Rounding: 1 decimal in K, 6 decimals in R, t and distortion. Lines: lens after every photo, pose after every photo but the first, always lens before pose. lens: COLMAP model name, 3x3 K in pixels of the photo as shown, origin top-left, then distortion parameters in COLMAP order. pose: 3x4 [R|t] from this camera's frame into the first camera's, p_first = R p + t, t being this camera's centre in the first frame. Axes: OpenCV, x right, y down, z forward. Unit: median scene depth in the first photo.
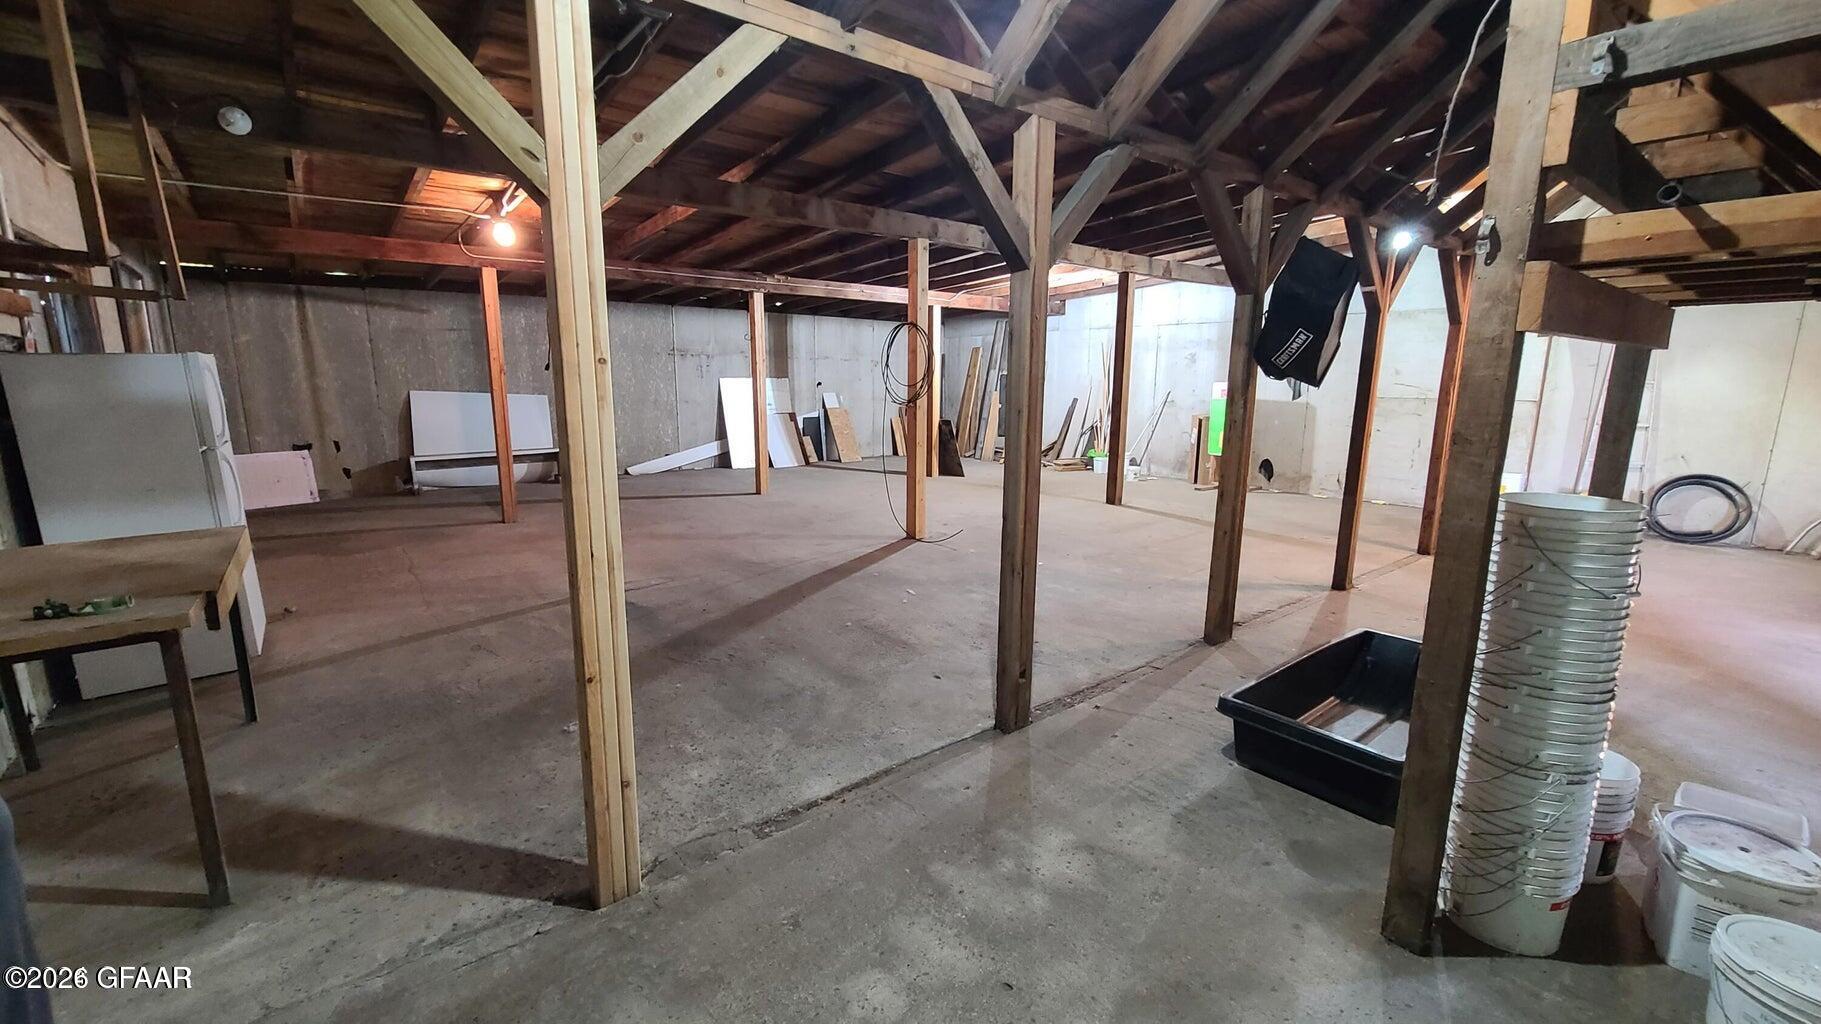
lens RADIAL K [[744.3, 0, 908.2], [0, 744.3, 513.2], [0, 0, 1]] dist [0.006874, -0.003922]
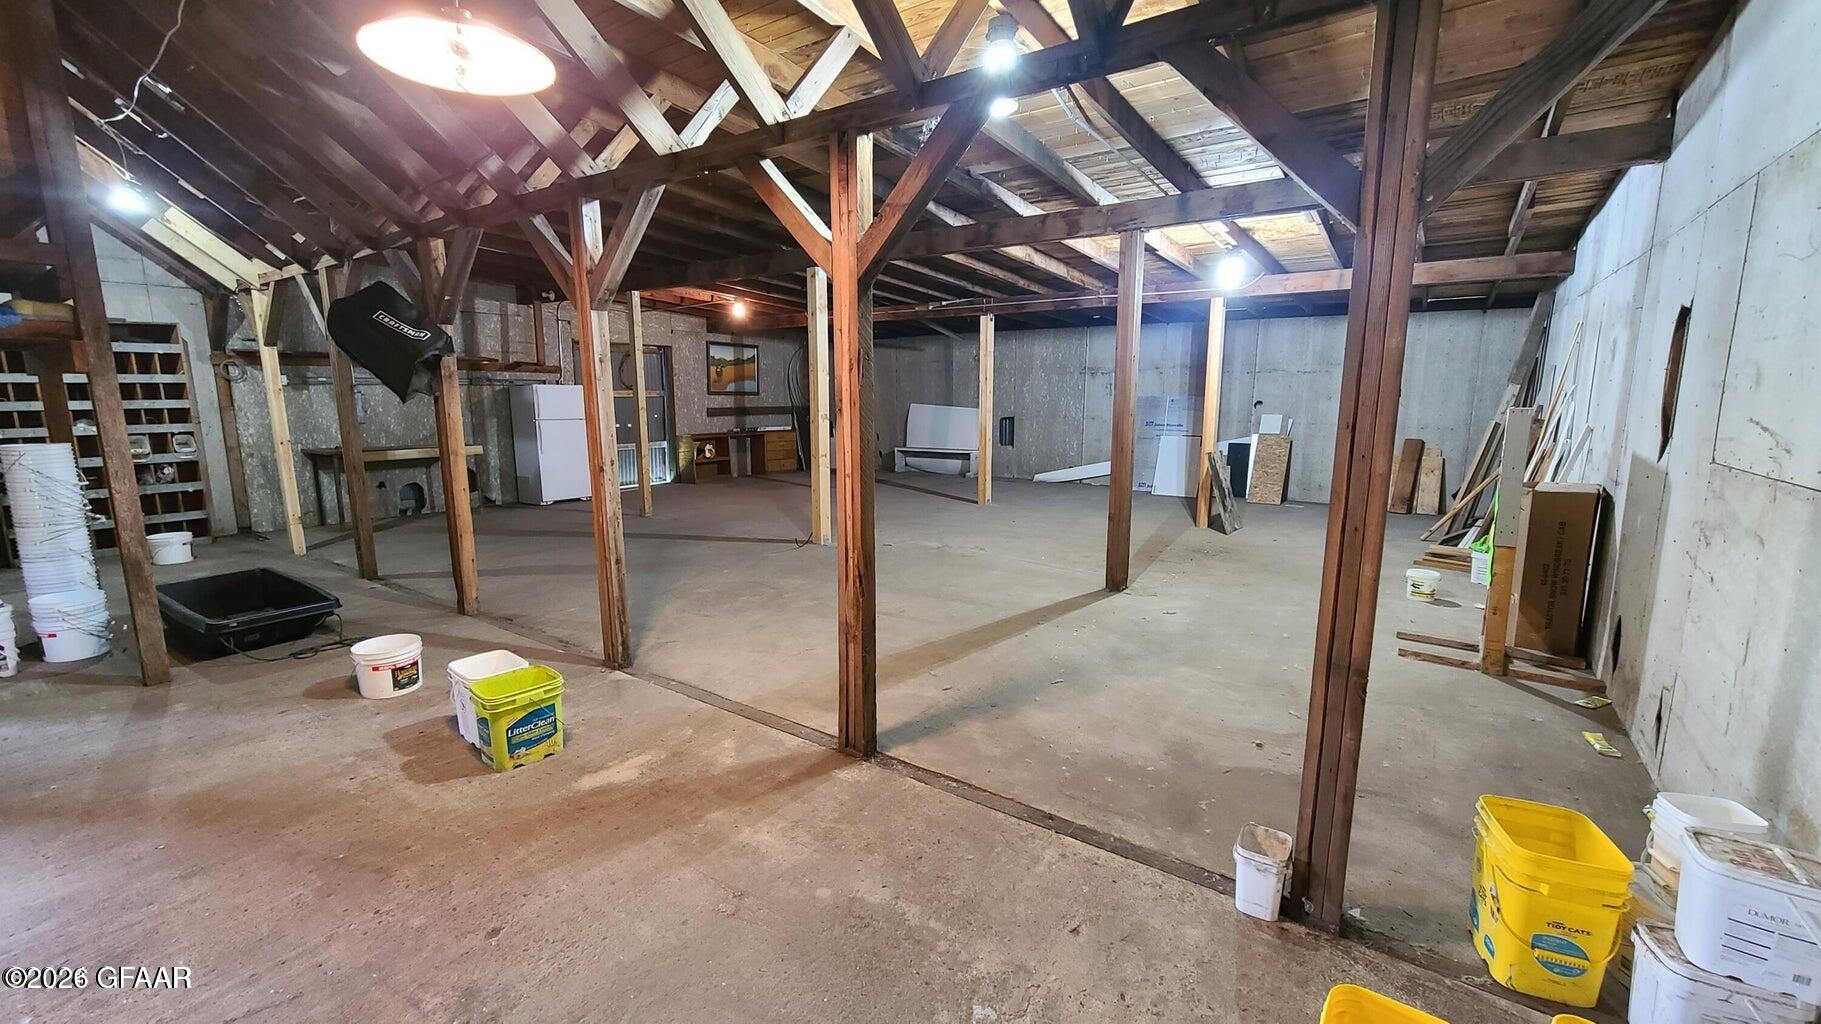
lens RADIAL K [[744.3, 0, 908.2], [0, 744.3, 513.2], [0, 0, 1]] dist [0.006874, -0.003922]
pose [[0.274430, 0.153362, -0.949299, 0.762103], [-0.173060, 0.978958, 0.108124, -0.107522], [0.945906, 0.134614, 0.295196, 0.573712]]
